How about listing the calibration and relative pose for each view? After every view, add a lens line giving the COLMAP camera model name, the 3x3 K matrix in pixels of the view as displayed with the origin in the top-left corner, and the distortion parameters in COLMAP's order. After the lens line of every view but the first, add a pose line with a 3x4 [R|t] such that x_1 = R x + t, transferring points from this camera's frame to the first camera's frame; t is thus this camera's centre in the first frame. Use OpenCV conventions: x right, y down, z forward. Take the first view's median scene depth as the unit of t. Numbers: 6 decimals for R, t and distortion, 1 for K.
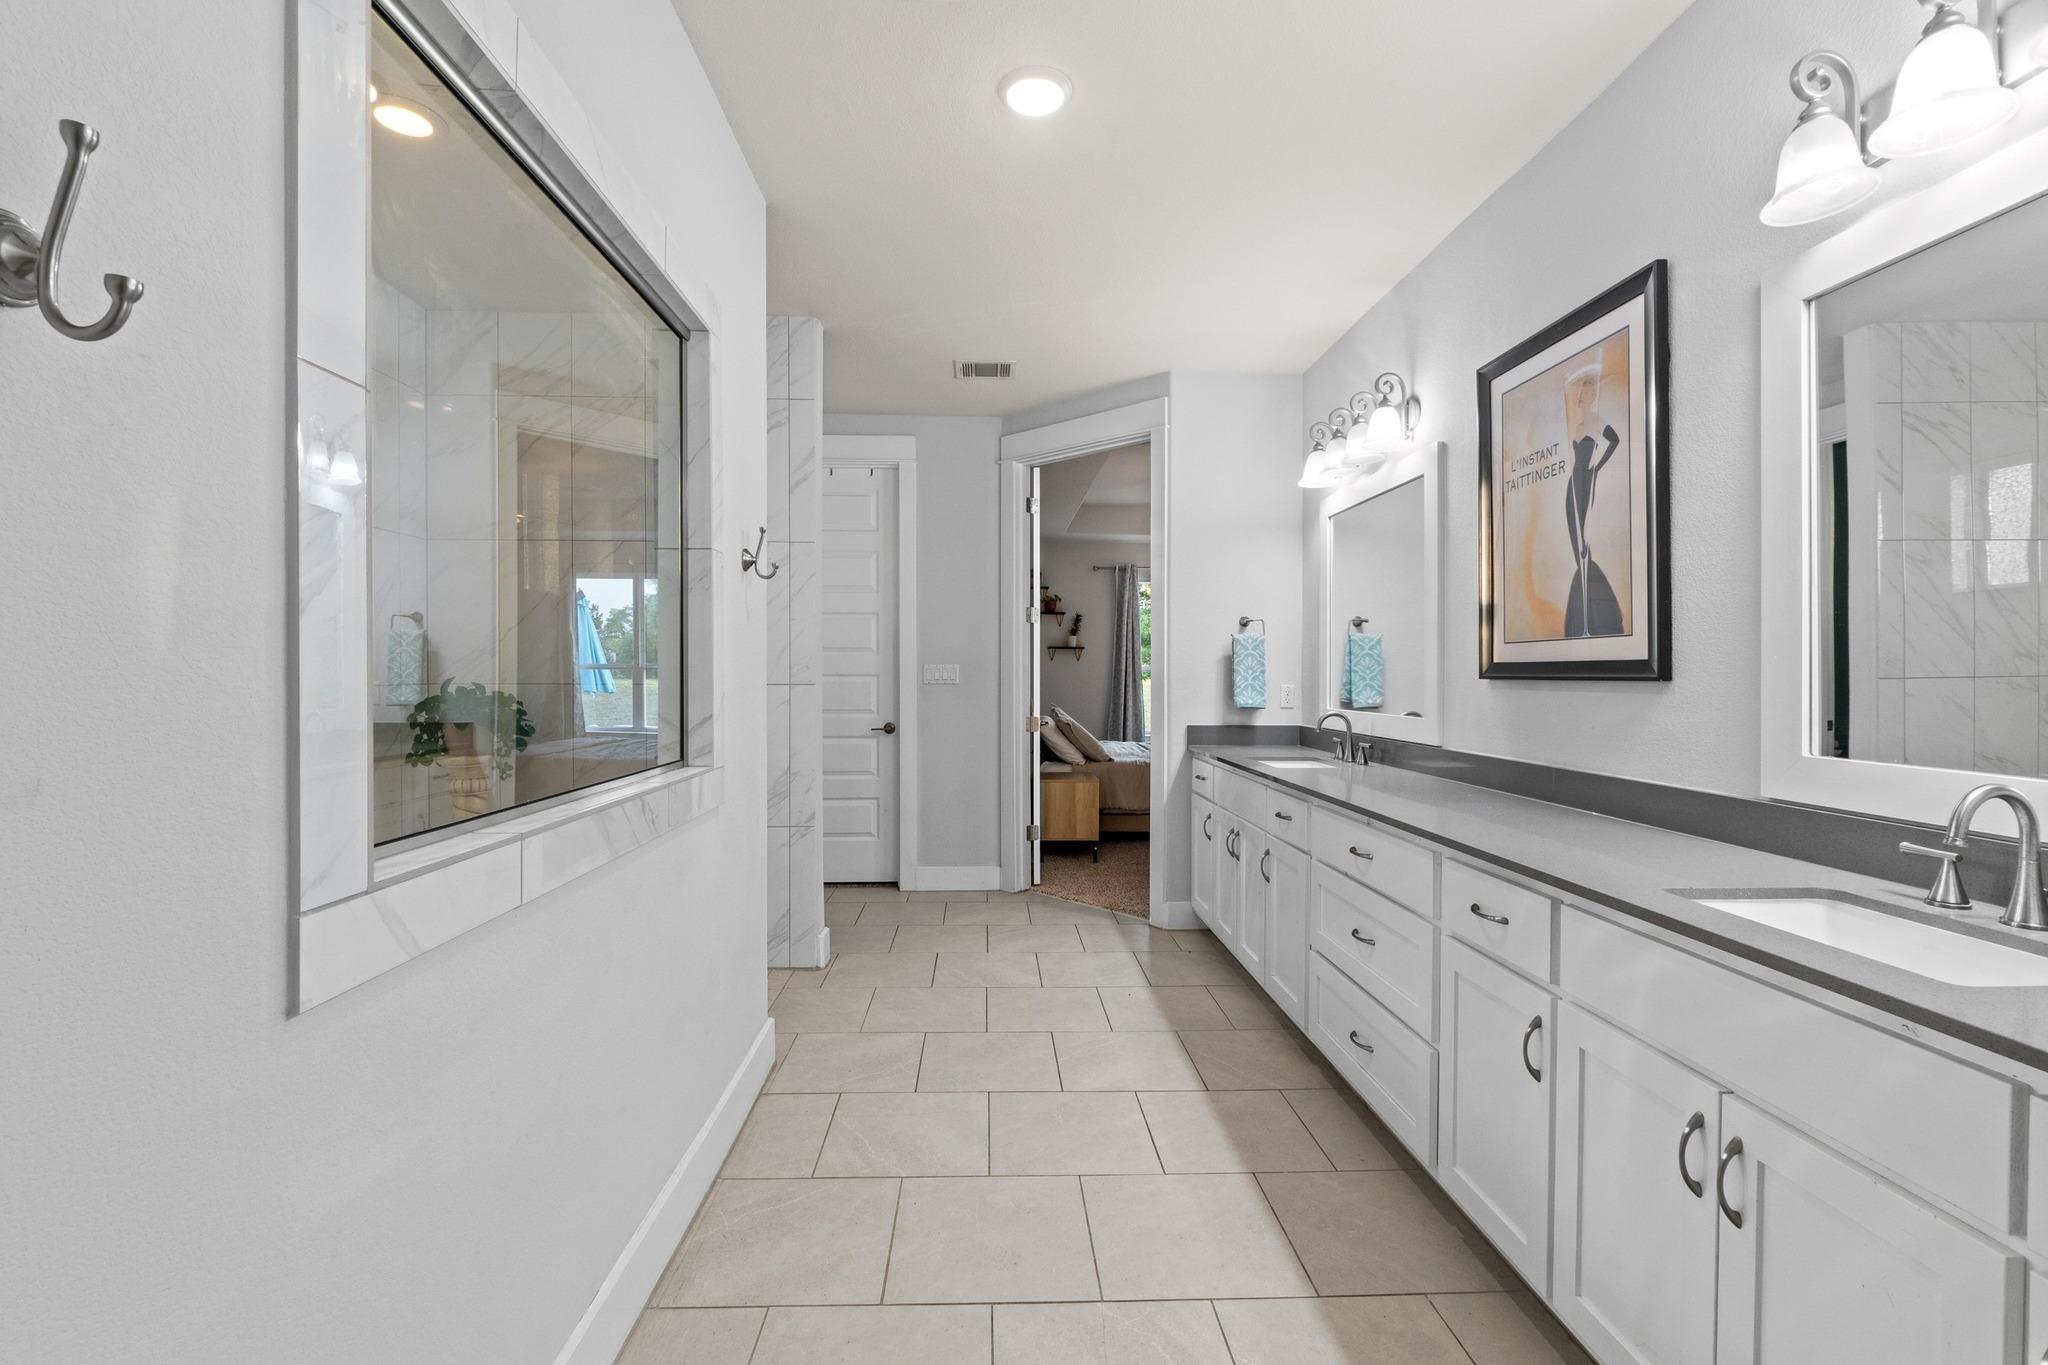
lens RADIAL K [[882.6, 0, 1014.6], [0, 882.6, 672.7], [0, 0, 1]] dist [-0.003166, -0.001059]
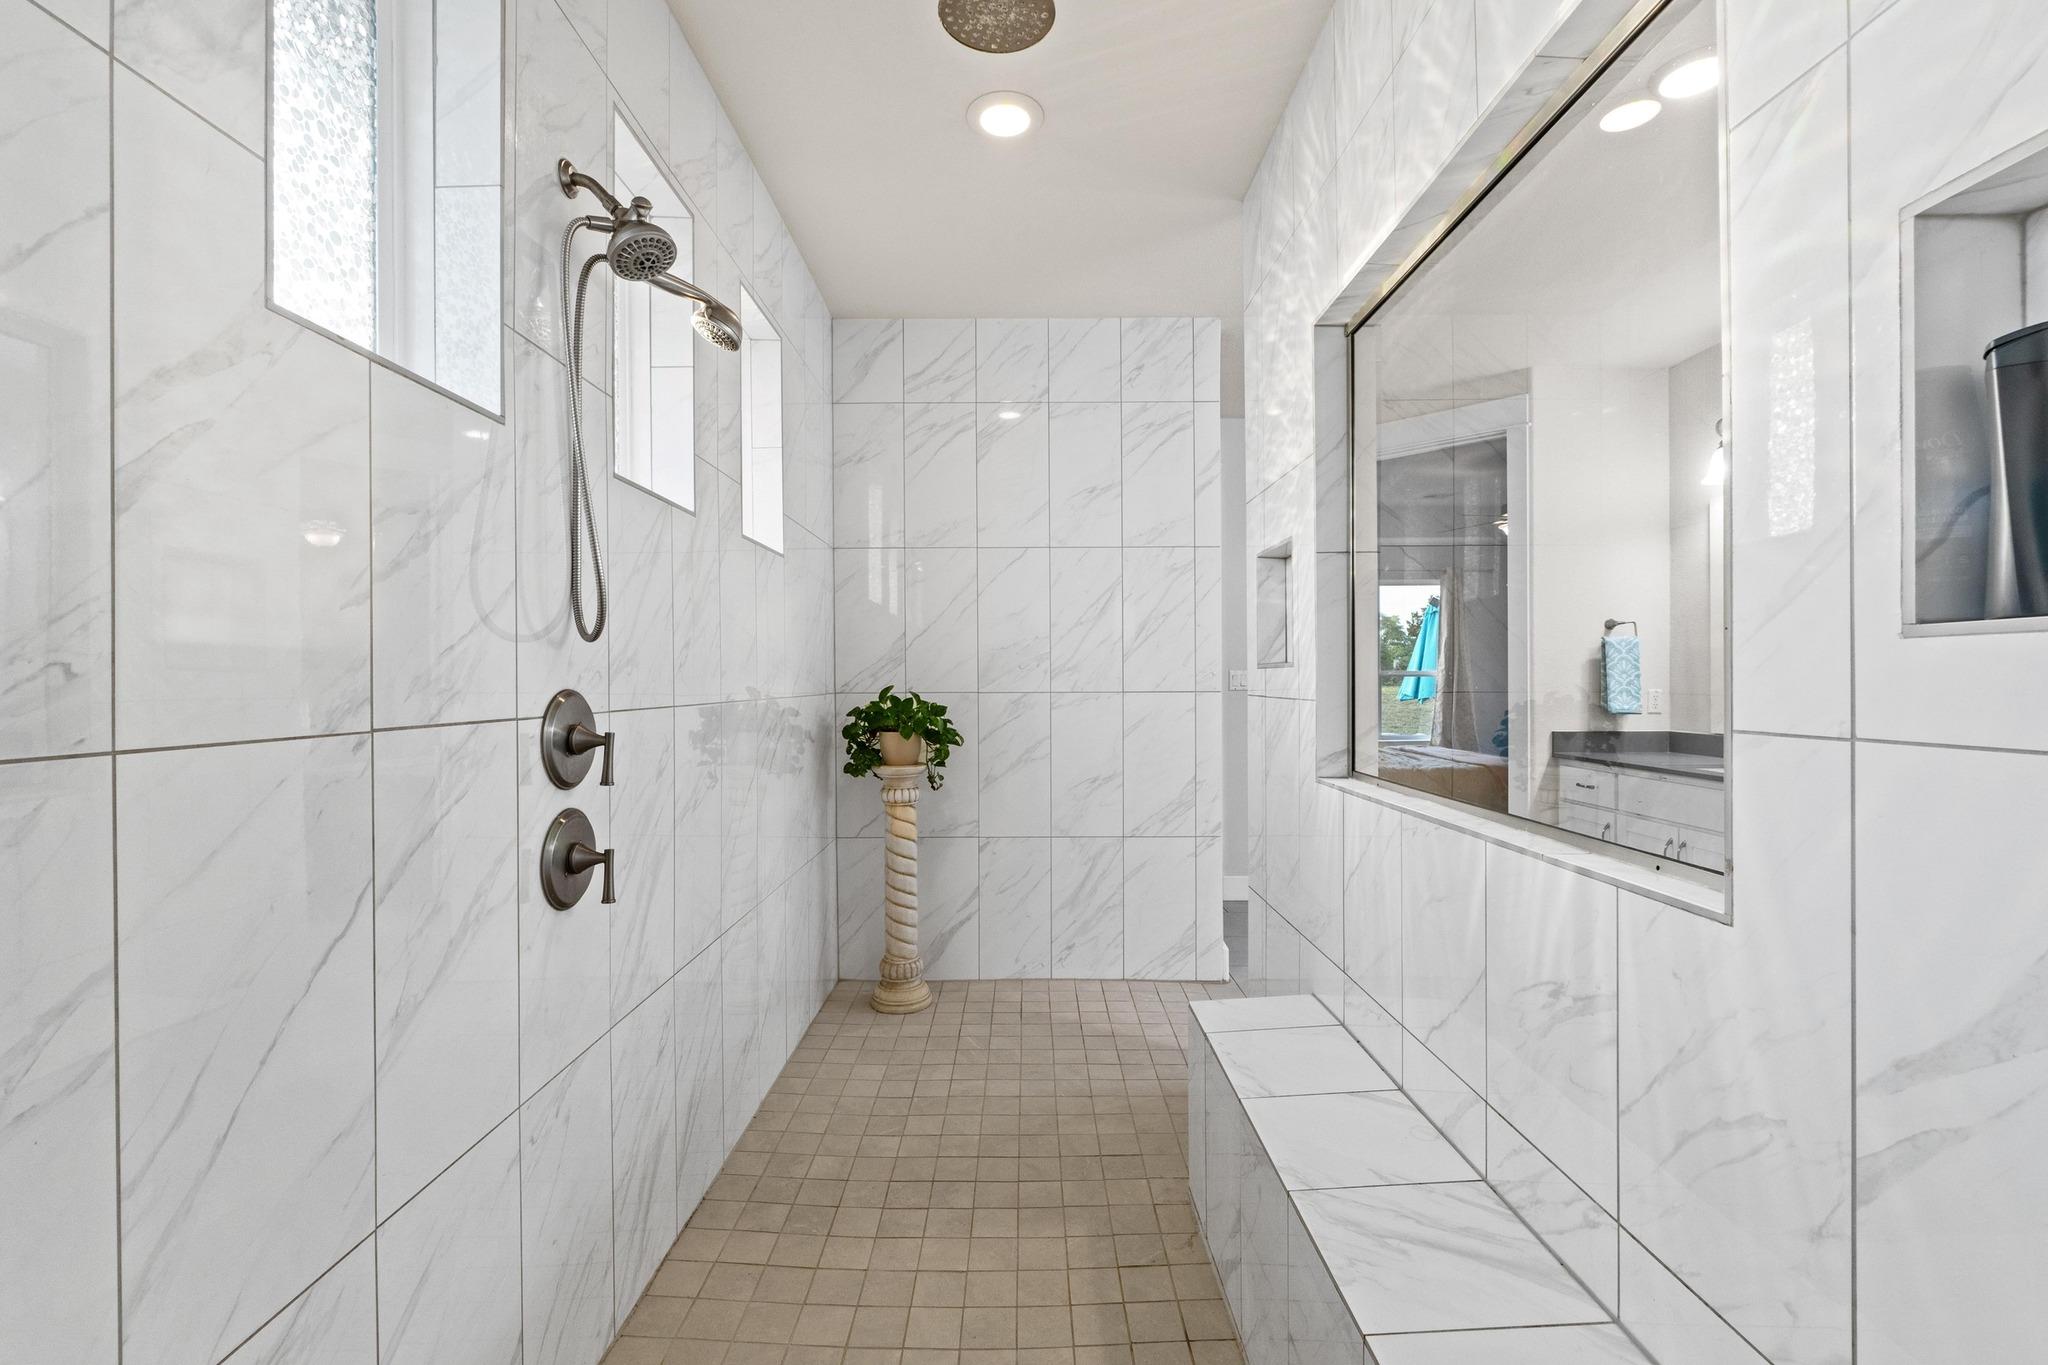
lens RADIAL K [[882.6, 0, 1014.6], [0, 882.6, 672.7], [0, 0, 1]] dist [-0.003166, -0.001059]
pose [[0.999299, -0.006184, -0.036910, -0.362371], [0.005981, 0.999966, -0.005605, -0.003223], [0.036943, 0.005380, 0.999303, 0.009891]]
